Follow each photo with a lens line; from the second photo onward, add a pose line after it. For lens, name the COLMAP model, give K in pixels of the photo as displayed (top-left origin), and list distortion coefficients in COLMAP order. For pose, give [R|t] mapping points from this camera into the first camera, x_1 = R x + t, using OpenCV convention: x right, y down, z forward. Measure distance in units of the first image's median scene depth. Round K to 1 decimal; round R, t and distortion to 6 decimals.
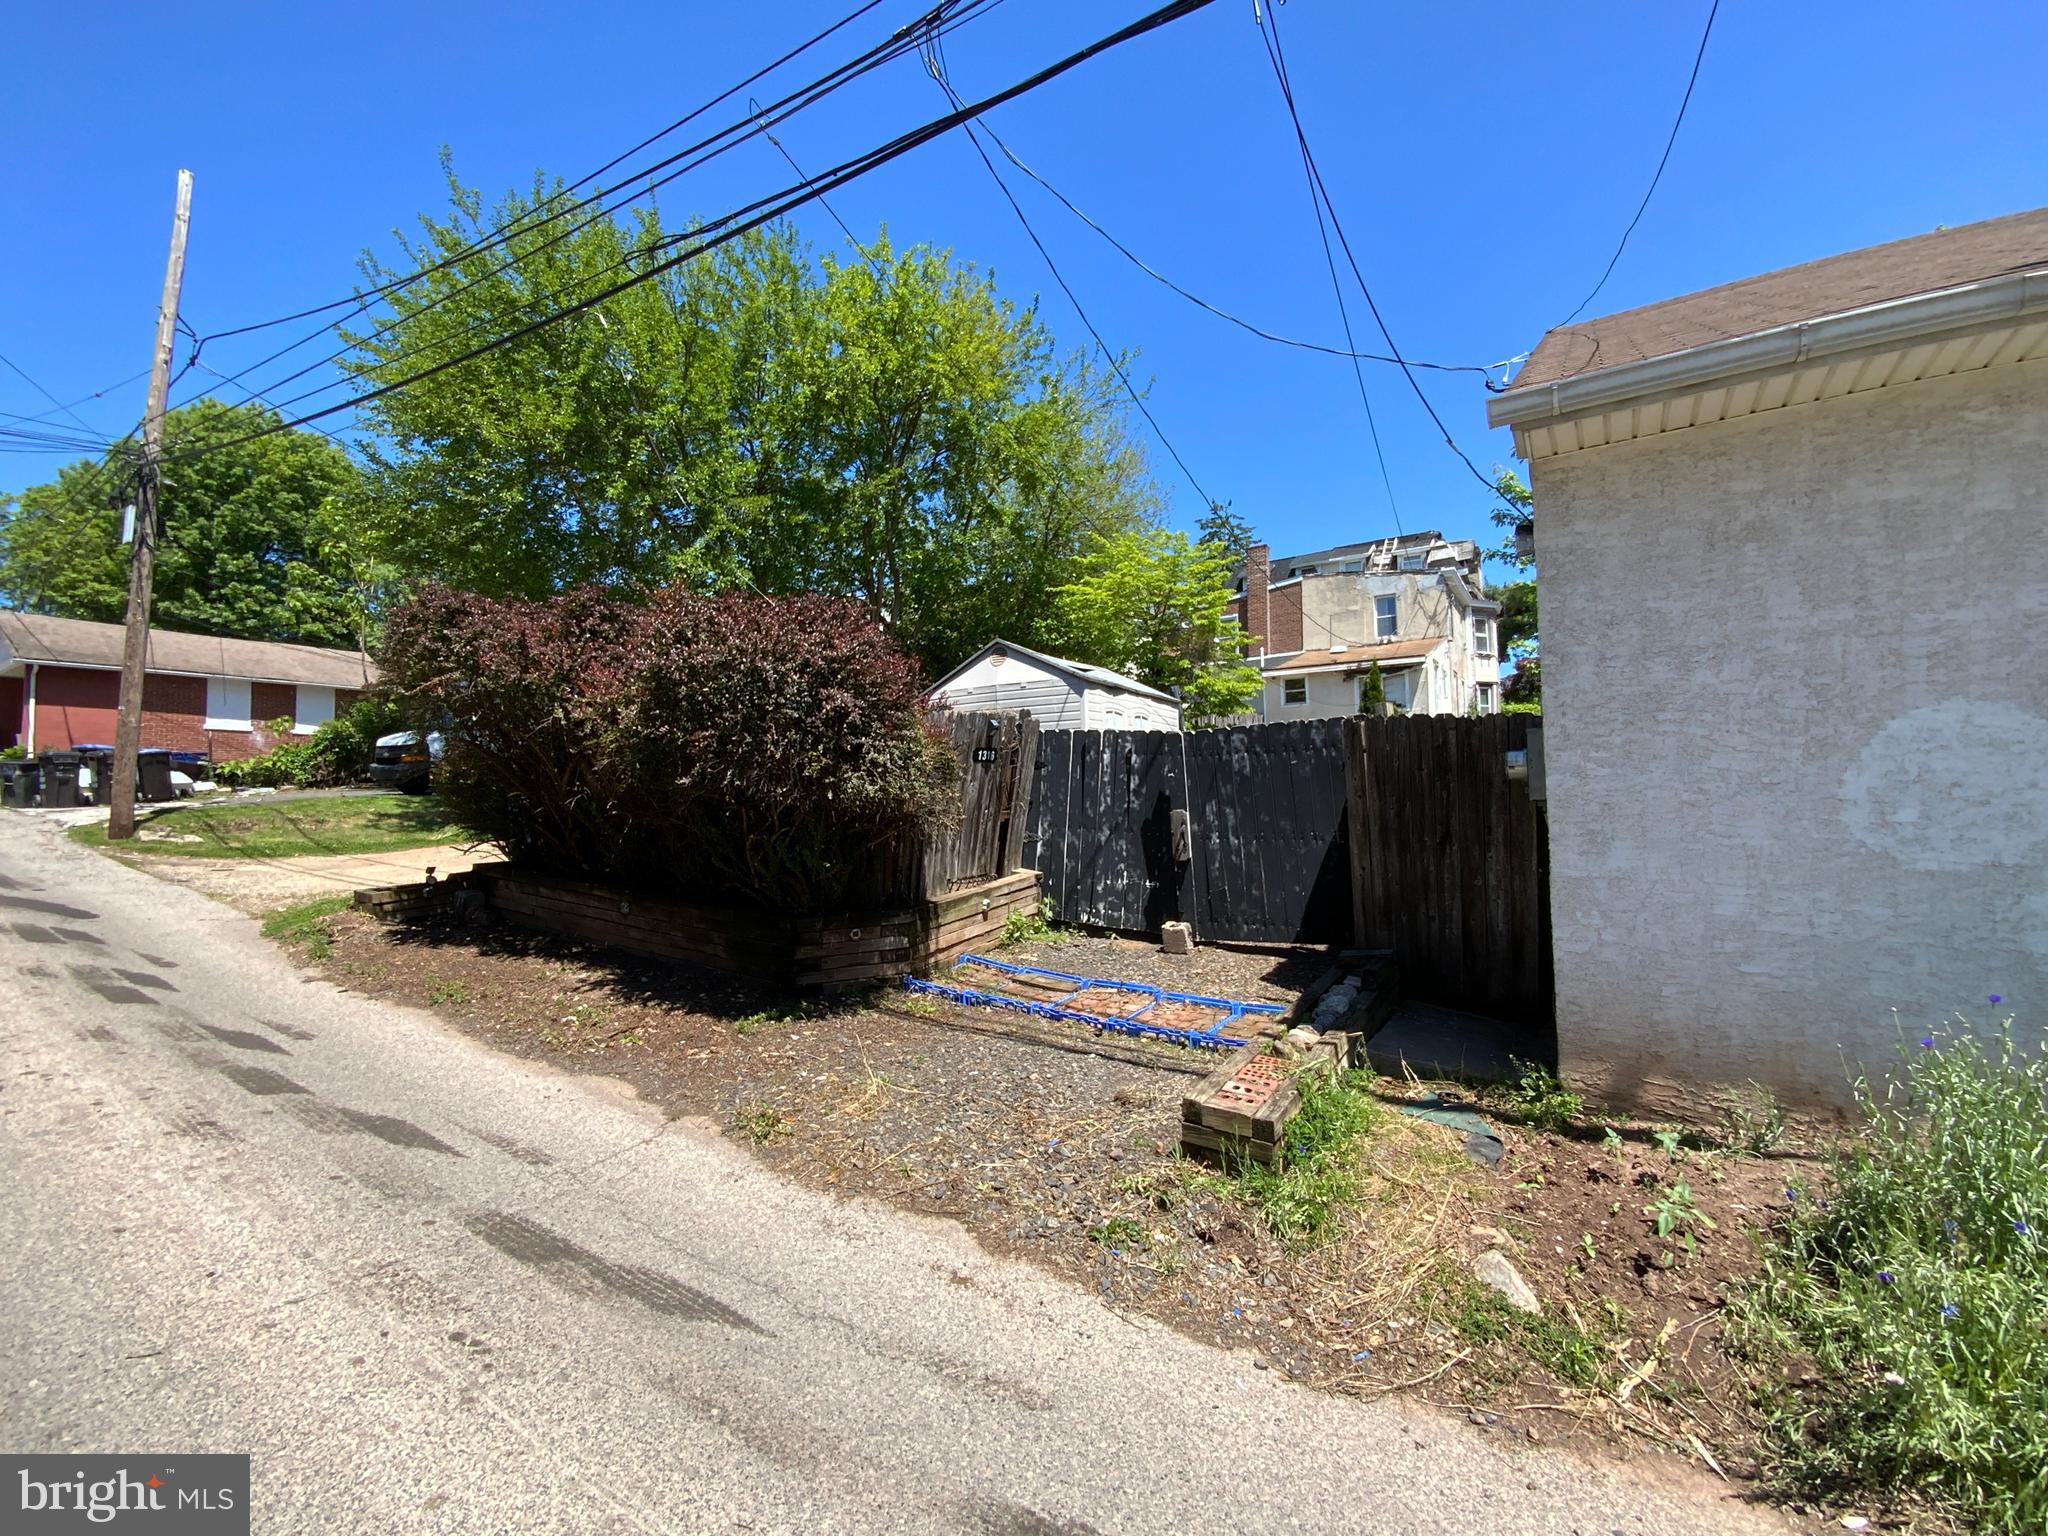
lens RADIAL K [[878.0, 0, 1026.2], [0, 878.0, 771.9], [0, 0, 1]] dist [0.008161, -0.006550]
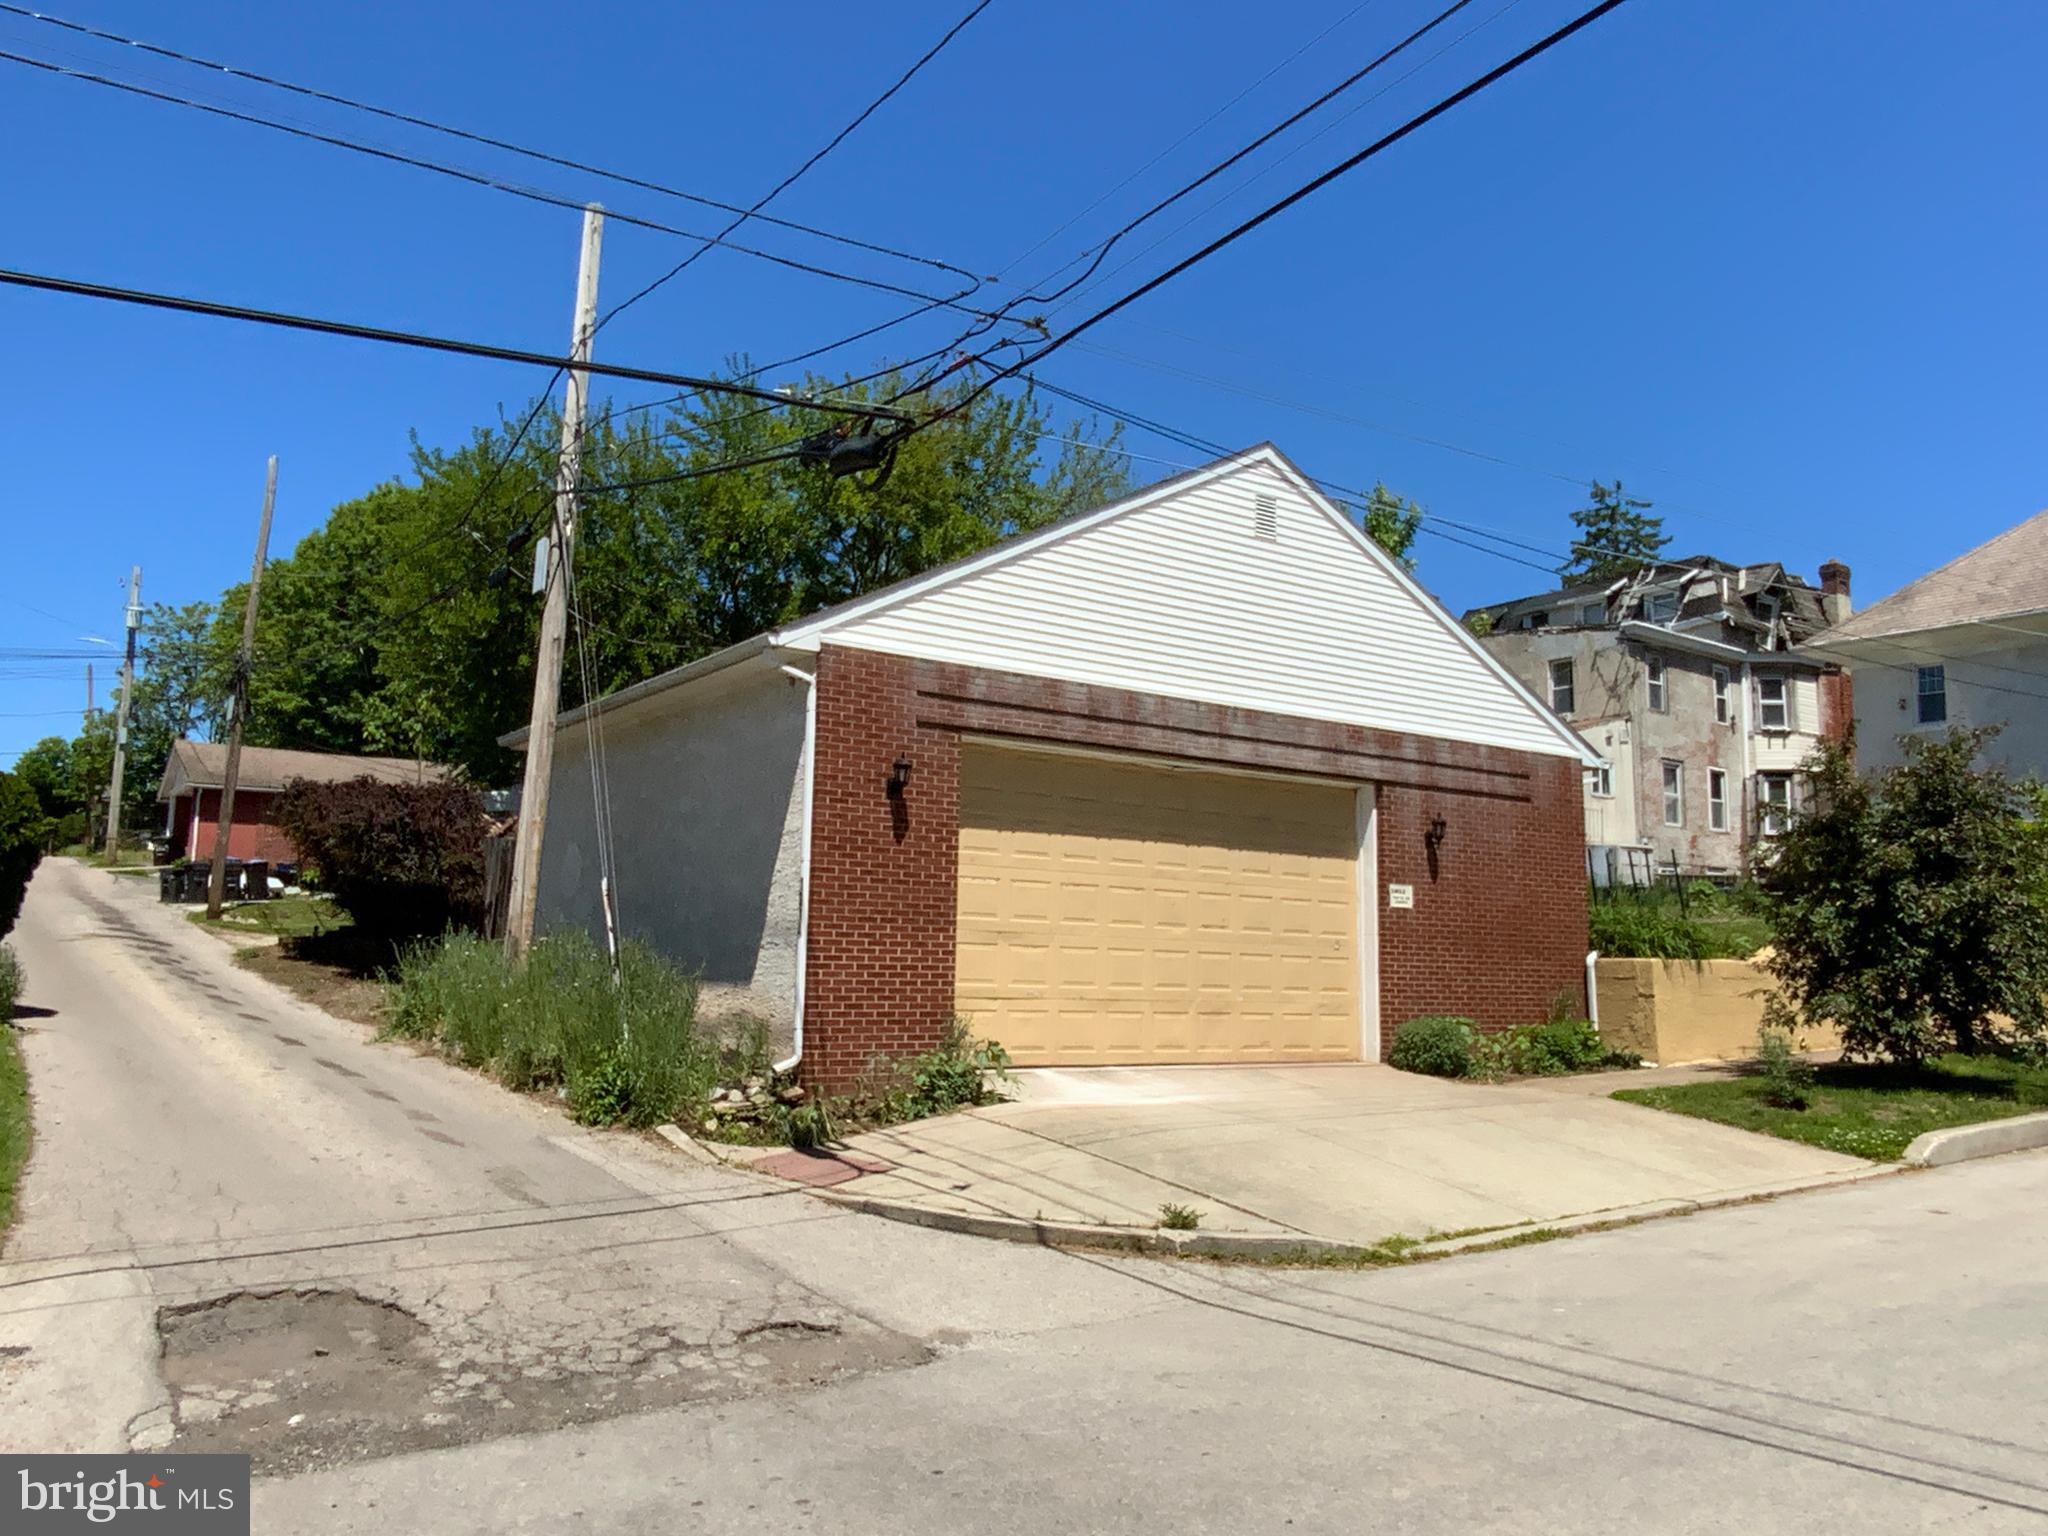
lens RADIAL K [[1536.0, 0, 1024.9], [0, 1536.0, 764.8], [0, 0, 1]] dist [0.042088, -0.009592]
pose [[0.927064, -0.019172, -0.374412, 2.355747], [-0.015963, 0.995767, -0.090514, 0.061290], [0.374563, 0.089890, 0.922834, -1.780947]]
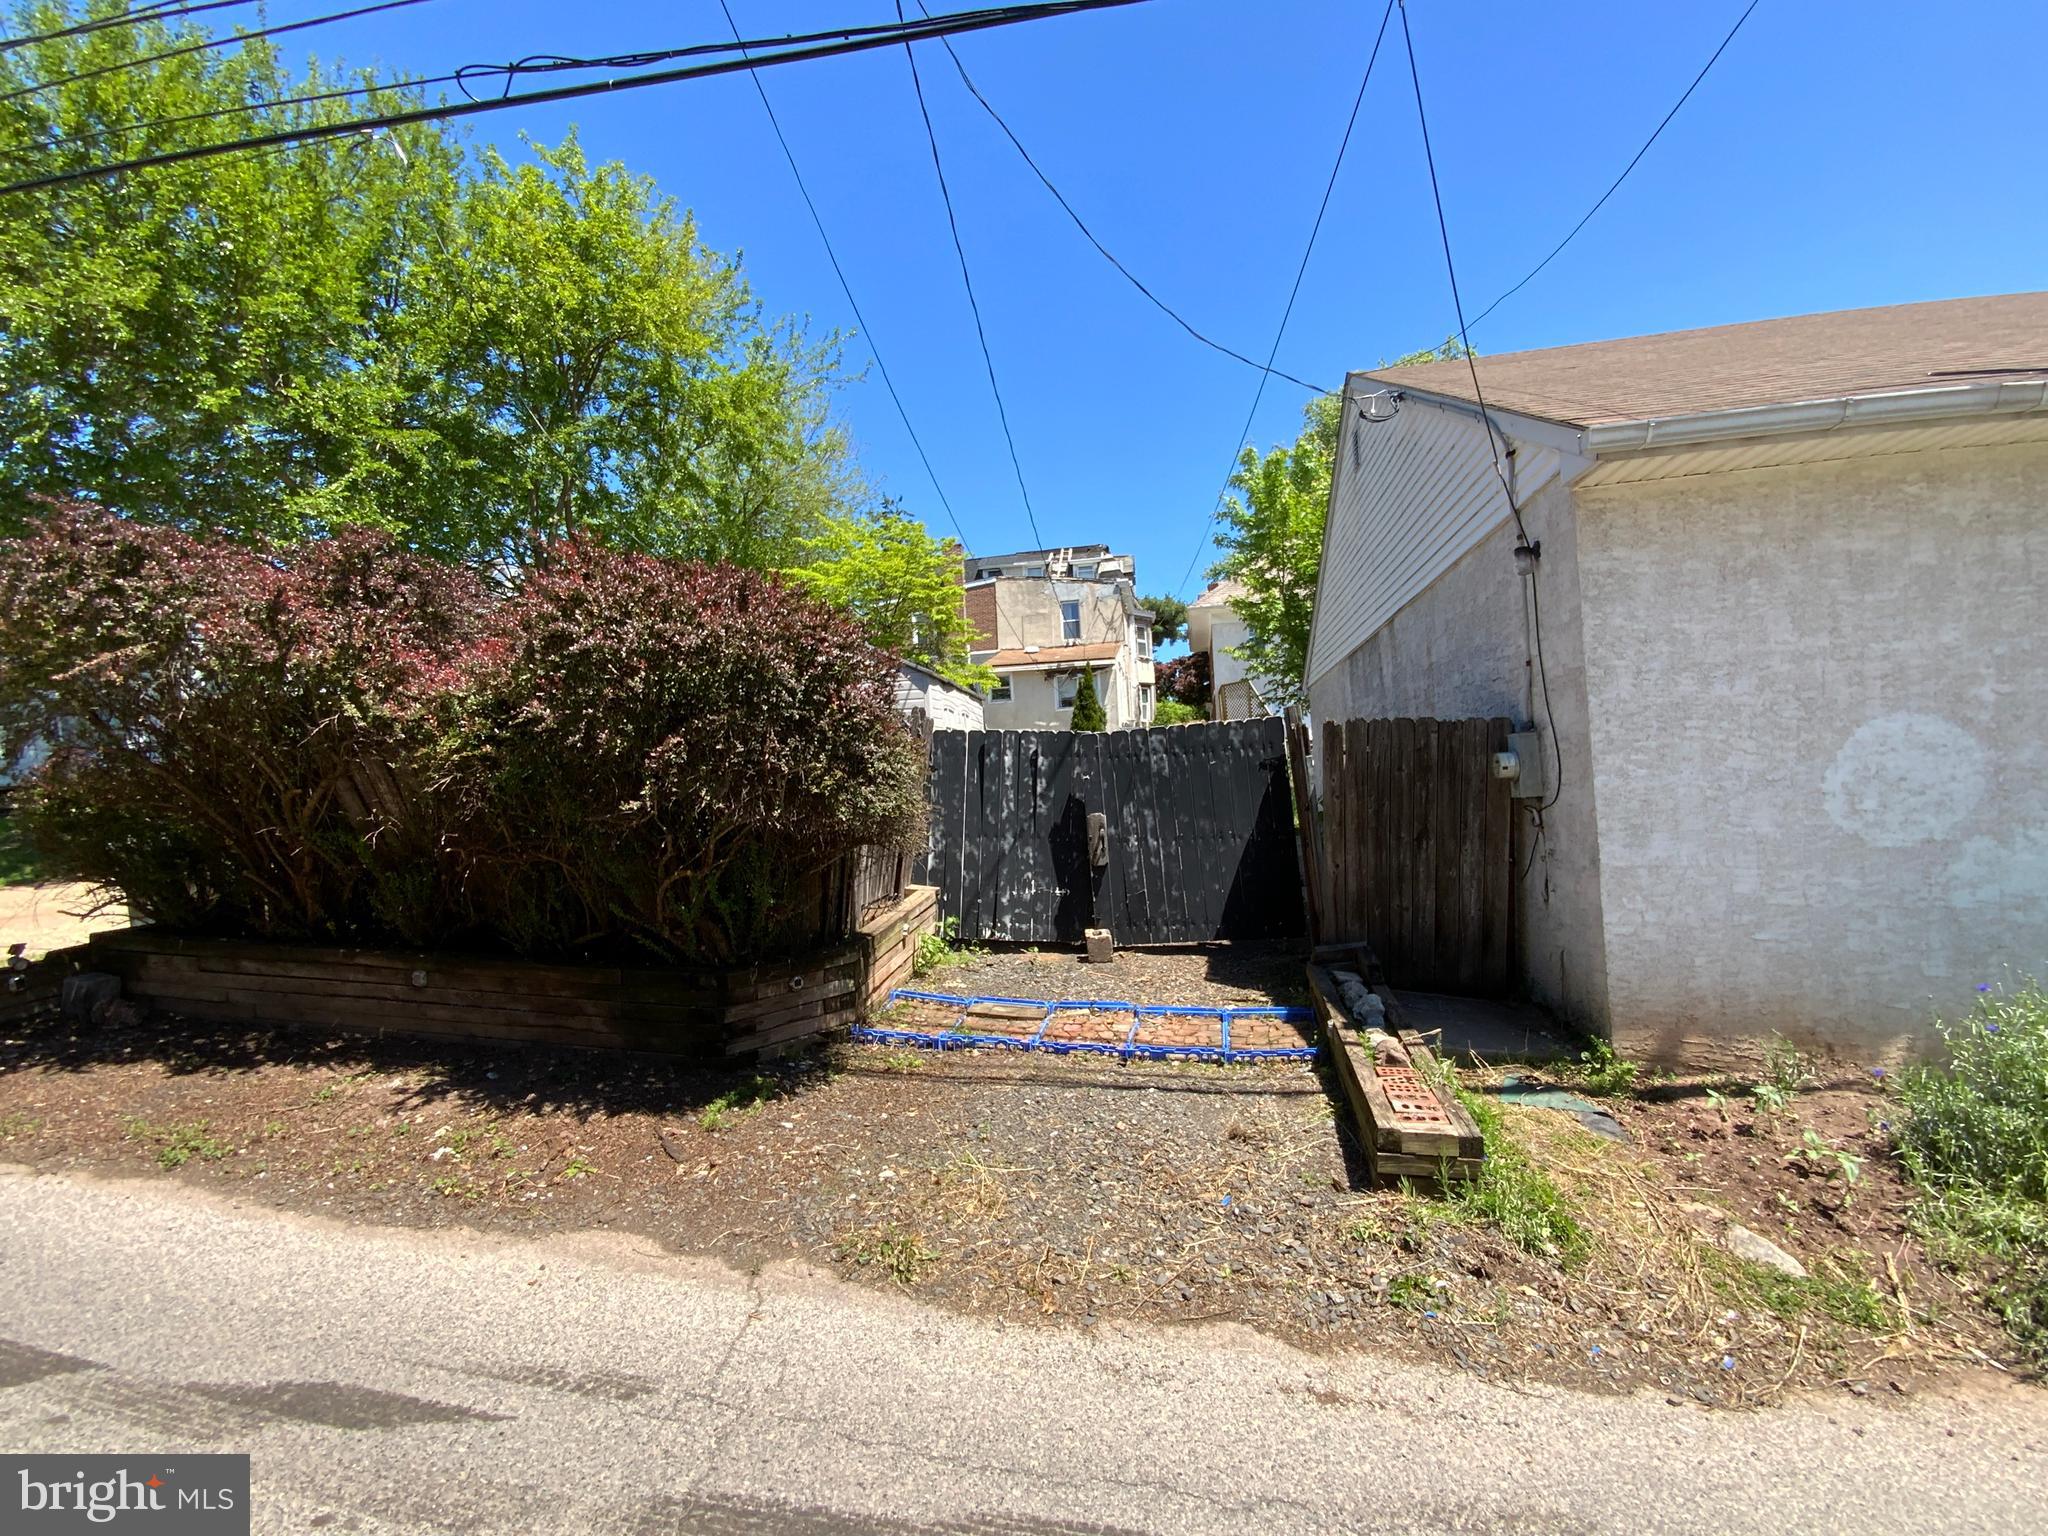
lens RADIAL K [[878.0, 0, 1020.0], [0, 878.0, 772.5], [0, 0, 1]] dist [0.008161, -0.006550]
pose [[0.922750, -0.020041, 0.384877, -0.318038], [0.017426, 0.999795, 0.010280, -0.015707], [-0.385005, -0.002779, 0.922910, 0.165231]]
